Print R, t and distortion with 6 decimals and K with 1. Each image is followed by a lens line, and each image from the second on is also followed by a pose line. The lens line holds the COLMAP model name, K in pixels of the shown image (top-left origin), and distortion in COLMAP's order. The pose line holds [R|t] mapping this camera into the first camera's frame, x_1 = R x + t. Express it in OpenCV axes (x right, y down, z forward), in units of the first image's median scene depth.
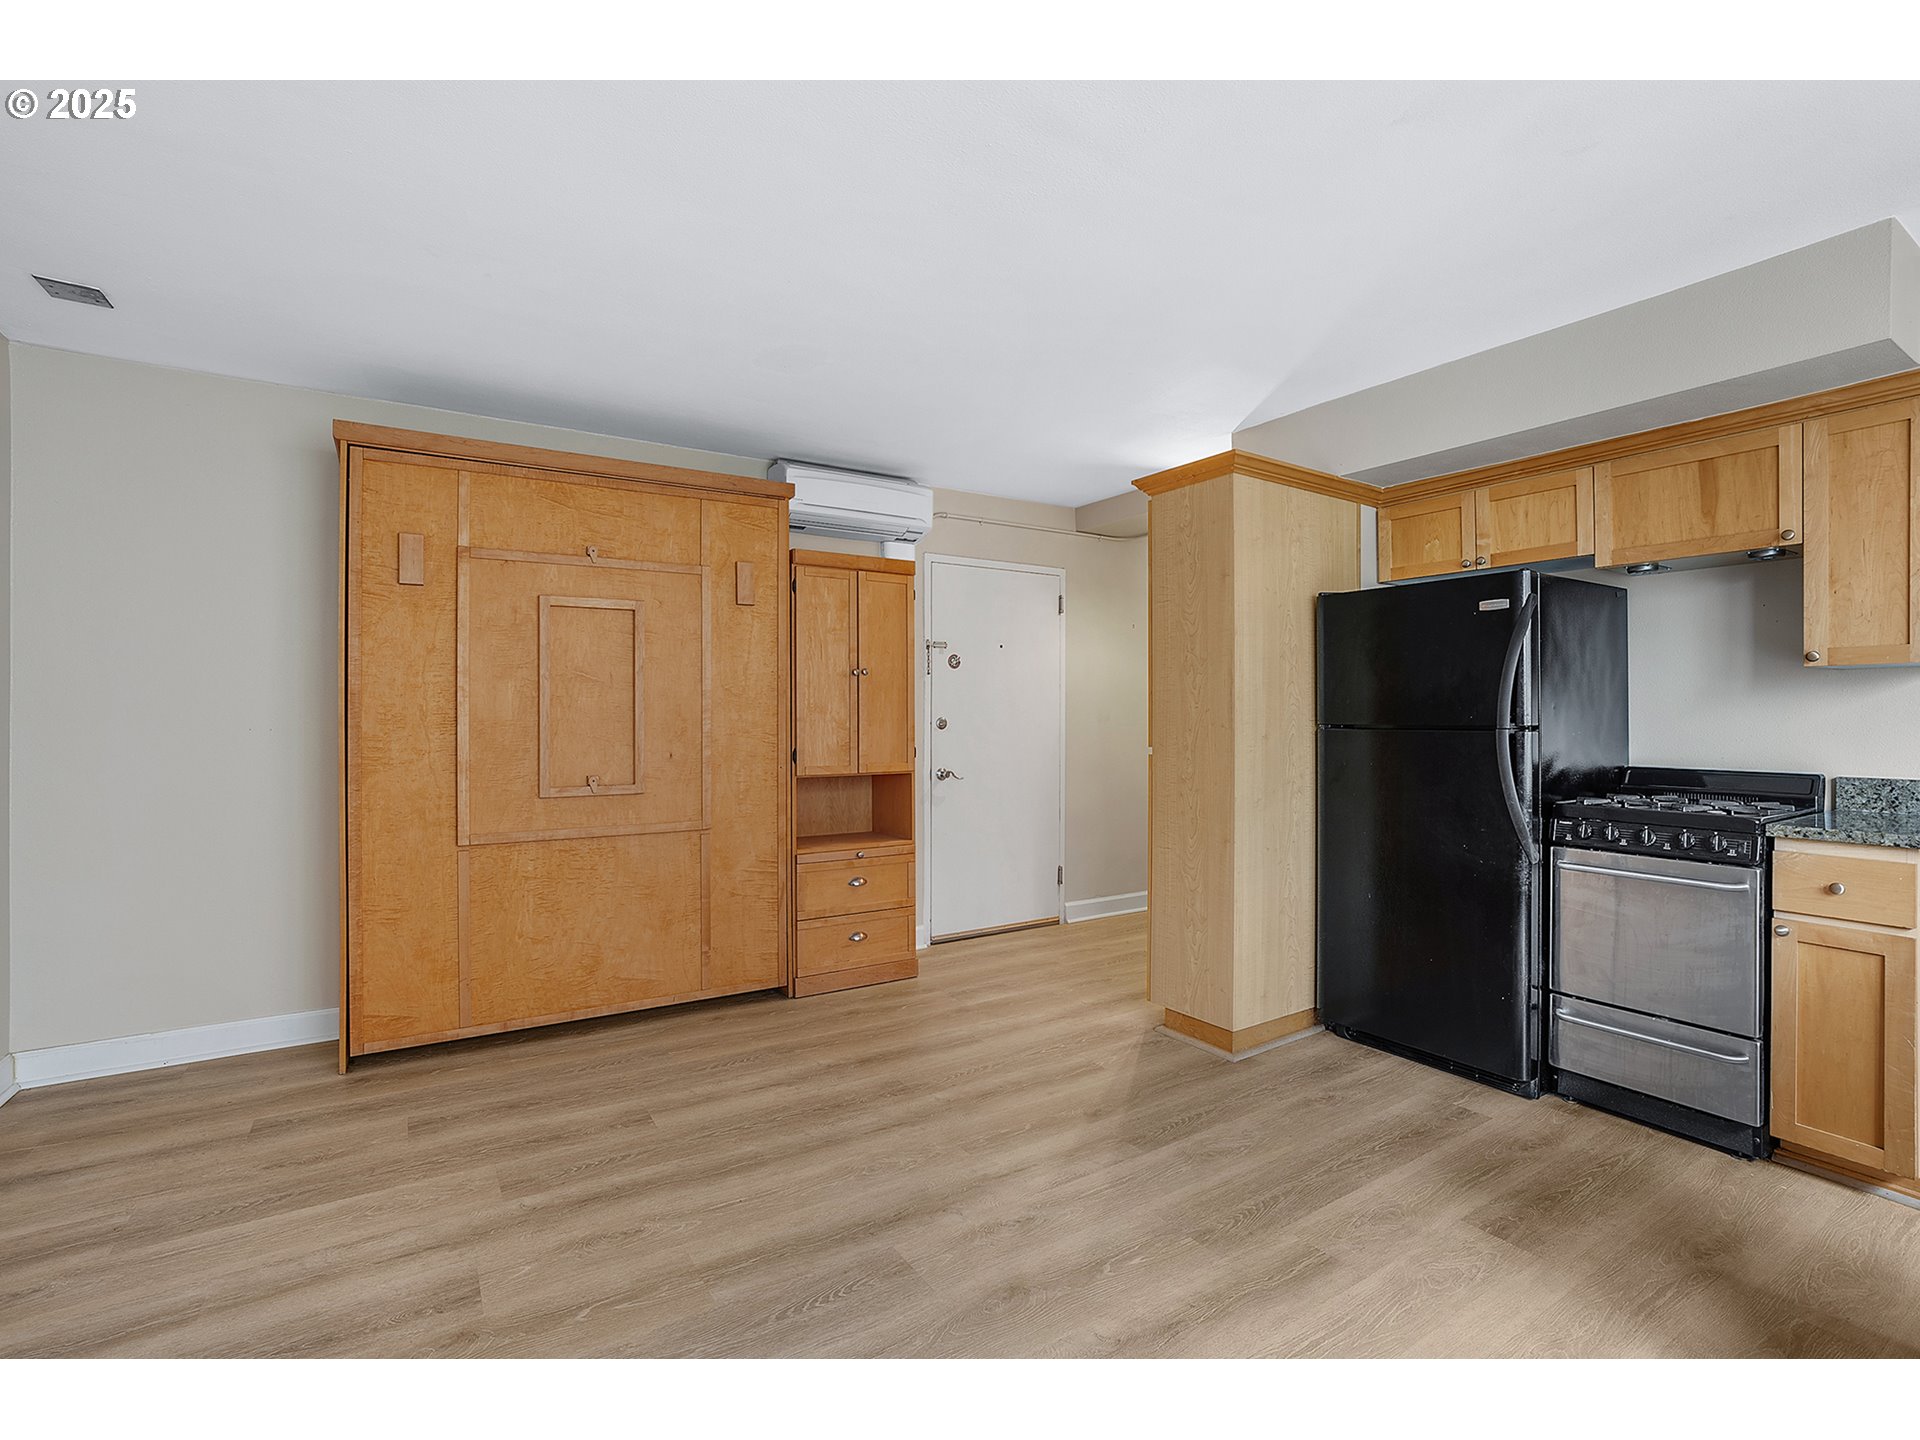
lens RADIAL K [[881.8, 0, 960.0], [0, 881.8, 720.0], [0, 0, 1]] dist [-0.061394, 0.028352]
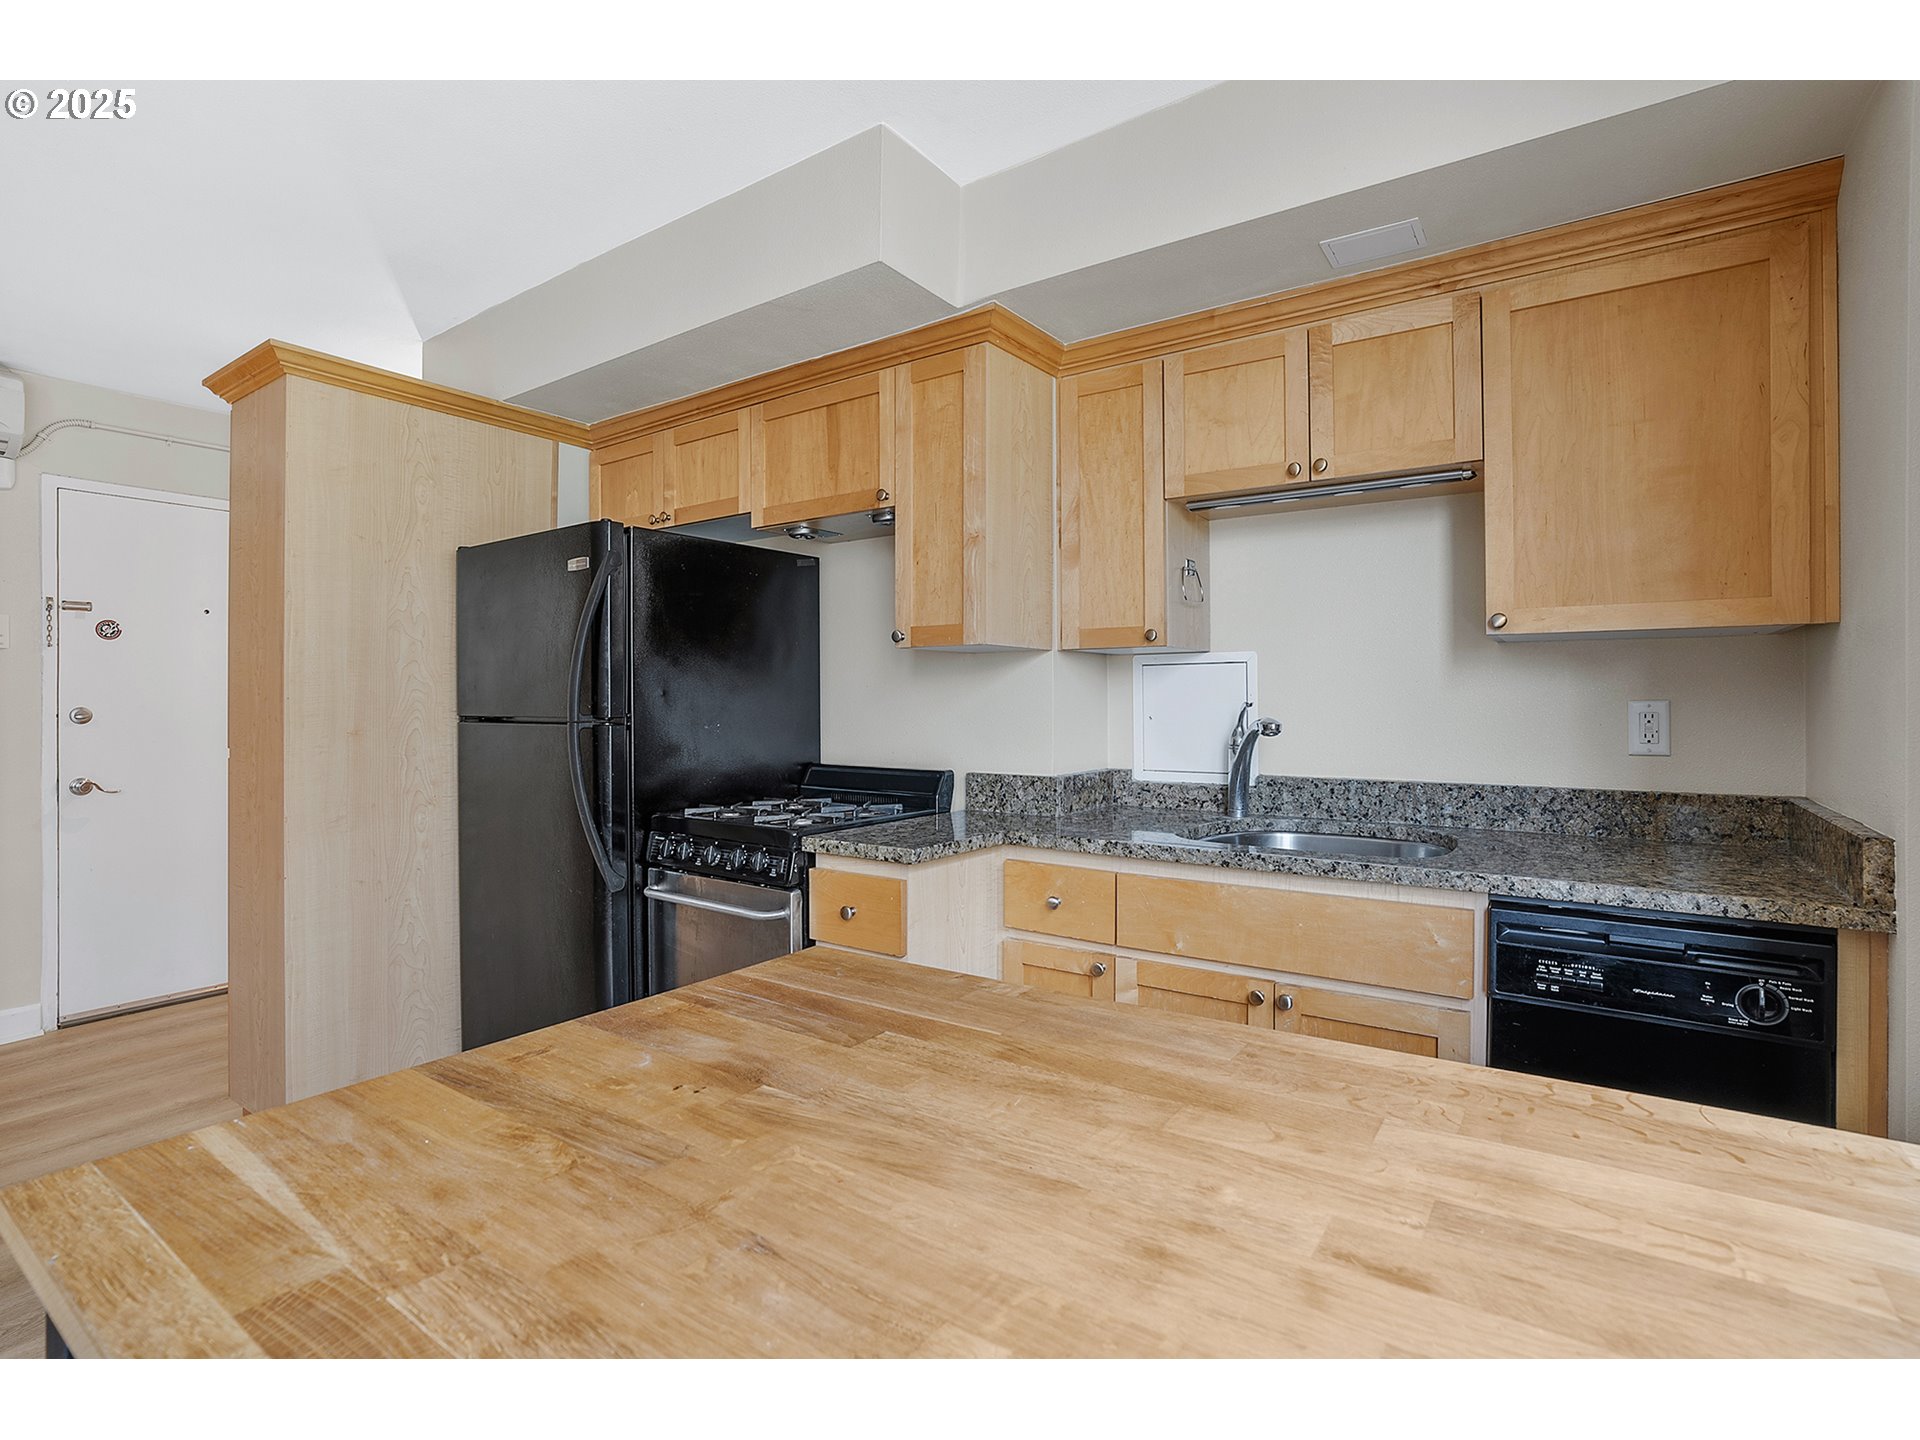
lens RADIAL K [[914.1, 0, 978.8], [0, 914.1, 710.0], [0, 0, 1]] dist [-0.063462, 0.030474]
pose [[0.925327, -0.003891, 0.379149, 0.698535], [0.002435, 0.999988, 0.004318, -0.003585], [-0.379161, -0.003072, 0.925325, 0.109138]]
